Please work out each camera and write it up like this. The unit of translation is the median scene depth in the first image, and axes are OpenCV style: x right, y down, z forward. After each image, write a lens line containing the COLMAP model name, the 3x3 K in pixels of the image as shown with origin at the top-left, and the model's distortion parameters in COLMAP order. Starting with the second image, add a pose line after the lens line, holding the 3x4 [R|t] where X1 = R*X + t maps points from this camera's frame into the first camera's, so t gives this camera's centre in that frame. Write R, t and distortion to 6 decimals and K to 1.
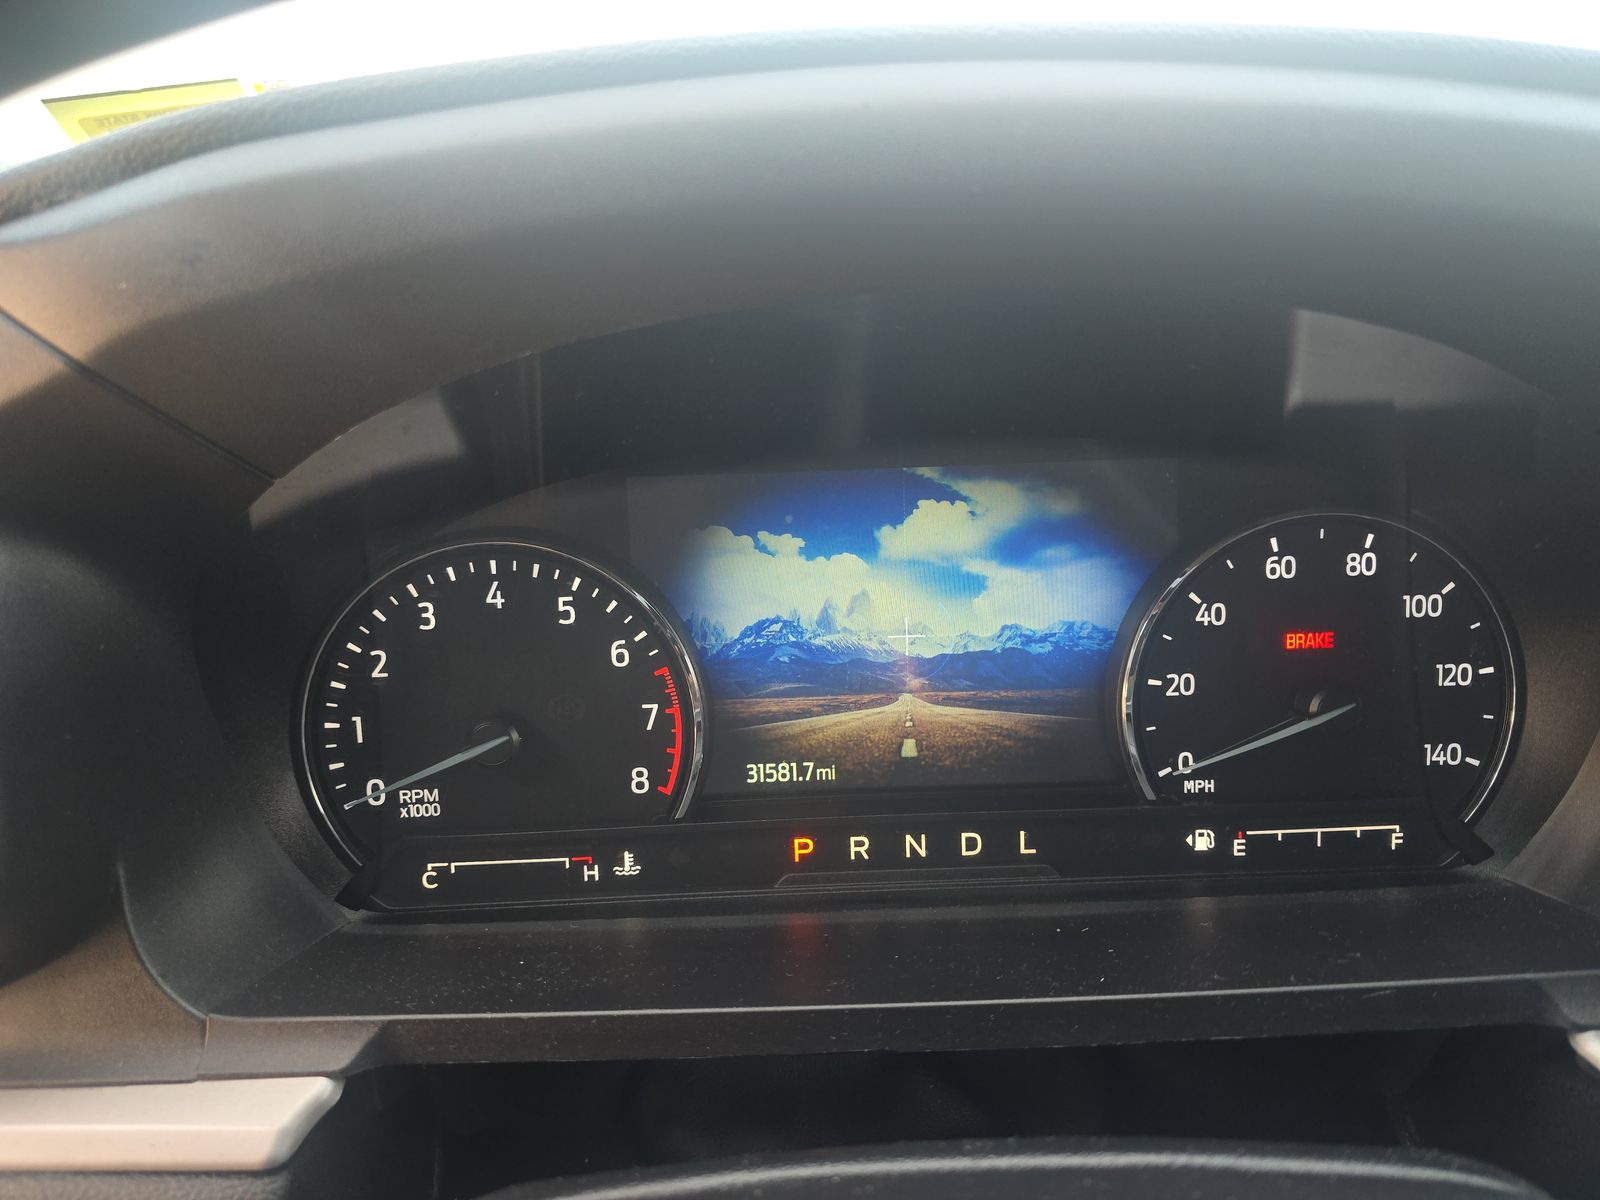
lens RADIAL K [[1059.6, 0, 798.1], [0, 1059.6, 593.8], [0, 0, 1]] dist [0.029844, -0.003928]
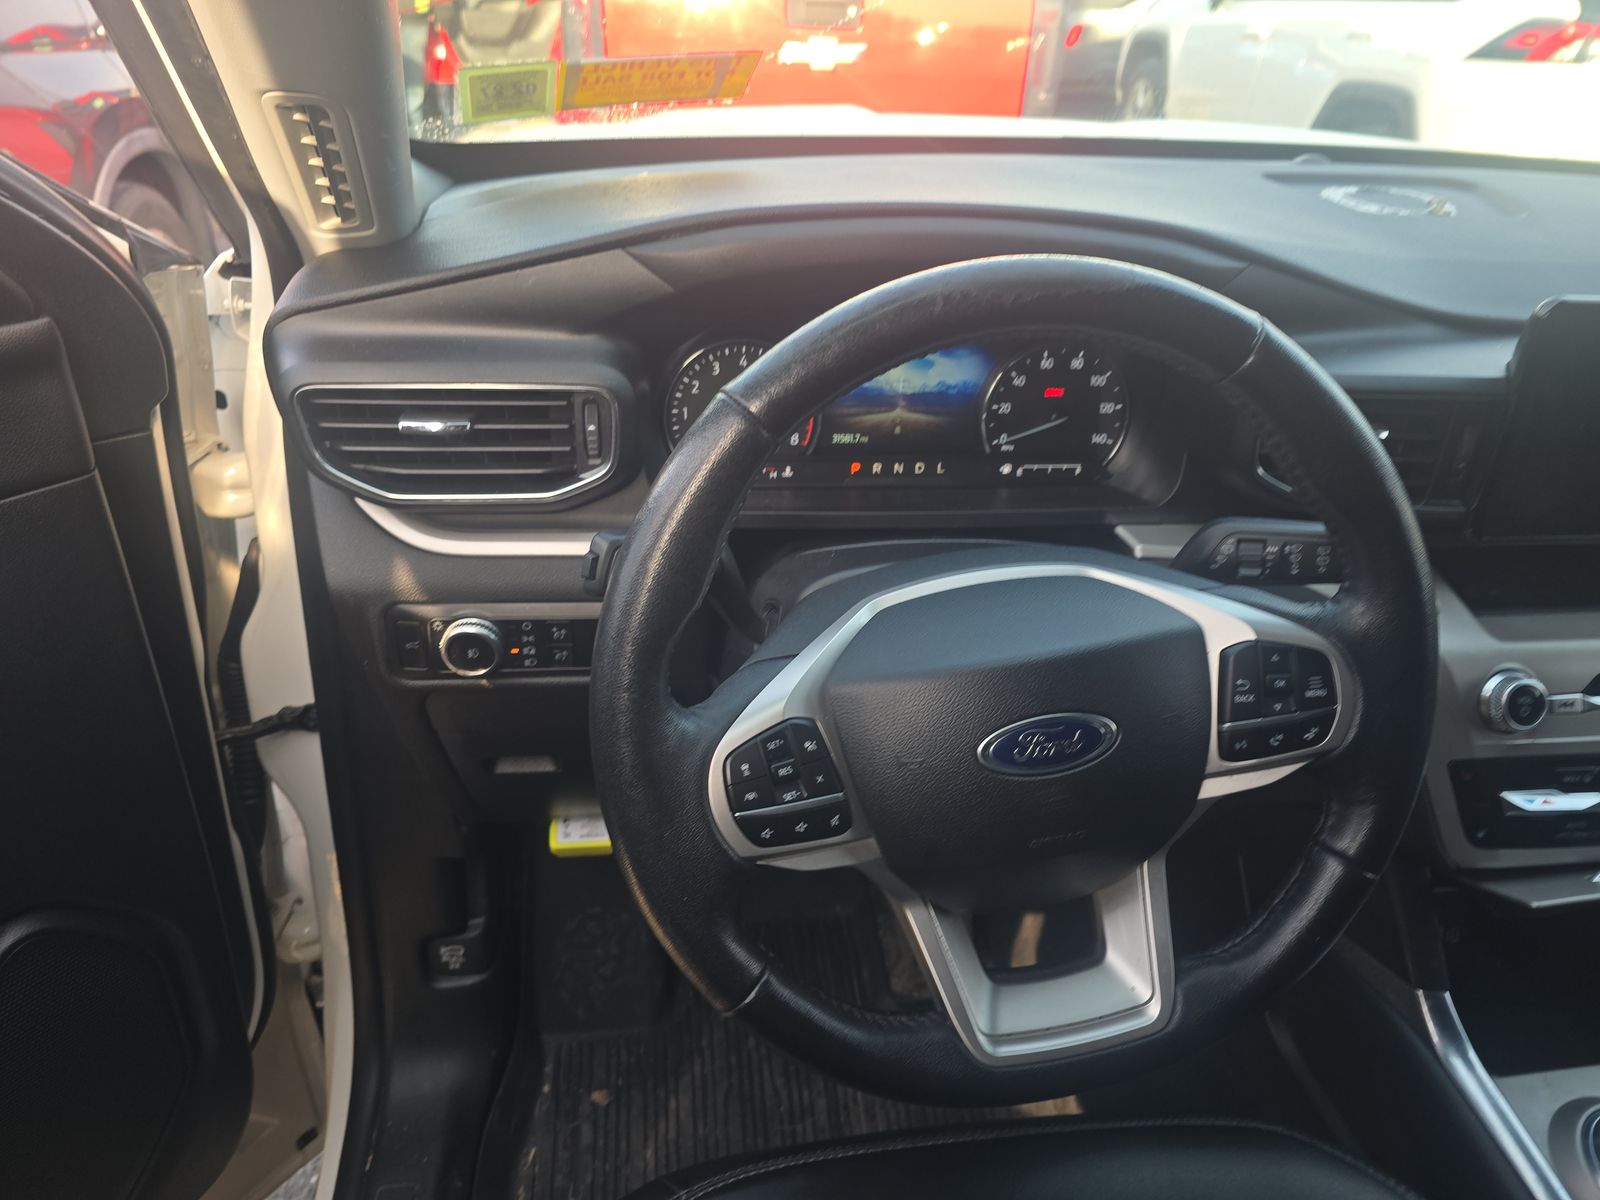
lens RADIAL K [[1059.6, 0, 798.4], [0, 1059.6, 604.9], [0, 0, 1]] dist [0.029844, -0.003928]
pose [[0.989280, 0.012243, 0.145515, -0.494442], [-0.052533, 0.959603, 0.276411, -0.139092], [-0.136252, -0.281092, 0.949959, -1.479875]]
